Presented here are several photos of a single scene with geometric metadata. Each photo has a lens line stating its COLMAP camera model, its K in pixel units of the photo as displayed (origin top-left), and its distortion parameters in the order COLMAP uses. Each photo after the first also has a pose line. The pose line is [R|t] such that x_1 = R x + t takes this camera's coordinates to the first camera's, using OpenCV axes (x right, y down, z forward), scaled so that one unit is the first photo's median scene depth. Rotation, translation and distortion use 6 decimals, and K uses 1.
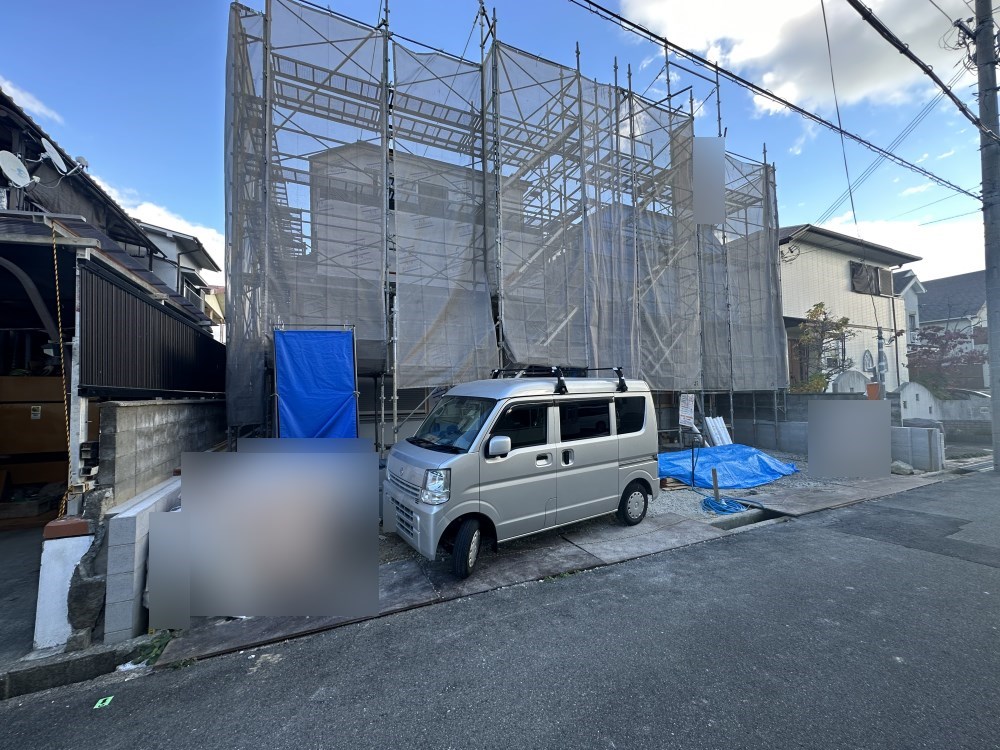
lens RADIAL K [[398.8, 0, 500.5], [0, 398.8, 376.0], [0, 0, 1]] dist [-0.002689, -0.000049]
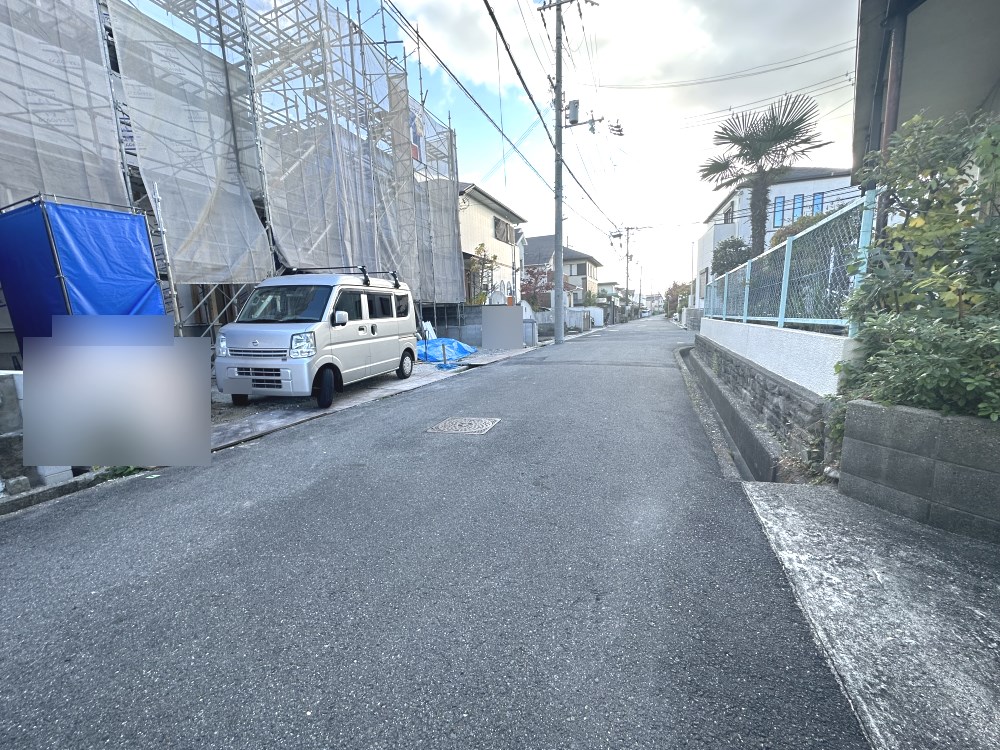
lens RADIAL K [[398.8, 0, 500.5], [0, 398.8, 376.0], [0, 0, 1]] dist [-0.002689, -0.000049]
pose [[0.722686, -0.114516, 0.681624, -0.418678], [-0.005031, 0.985282, 0.170865, 0.095429], [-0.691159, -0.126911, 0.711473, -0.315640]]
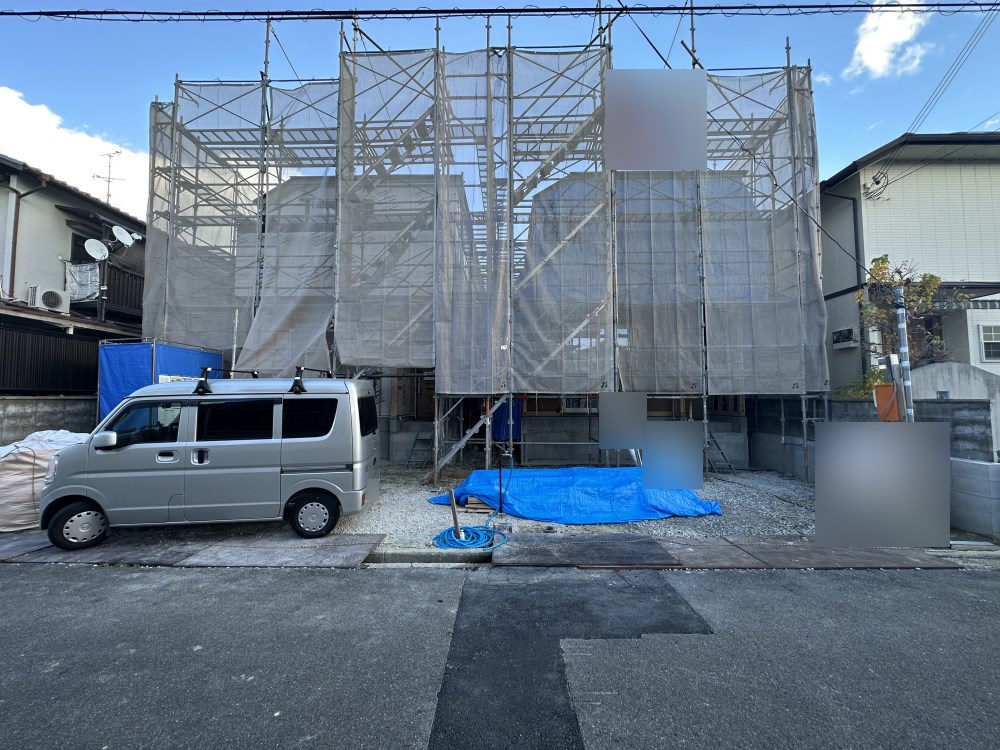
lens RADIAL K [[398.8, 0, 500.5], [0, 398.8, 376.0], [0, 0, 1]] dist [-0.002689, -0.000049]
pose [[0.898850, -0.012478, -0.438078, 1.059290], [0.008994, 0.999909, -0.010026, 0.012506], [0.438163, 0.005072, 0.898881, 0.341301]]
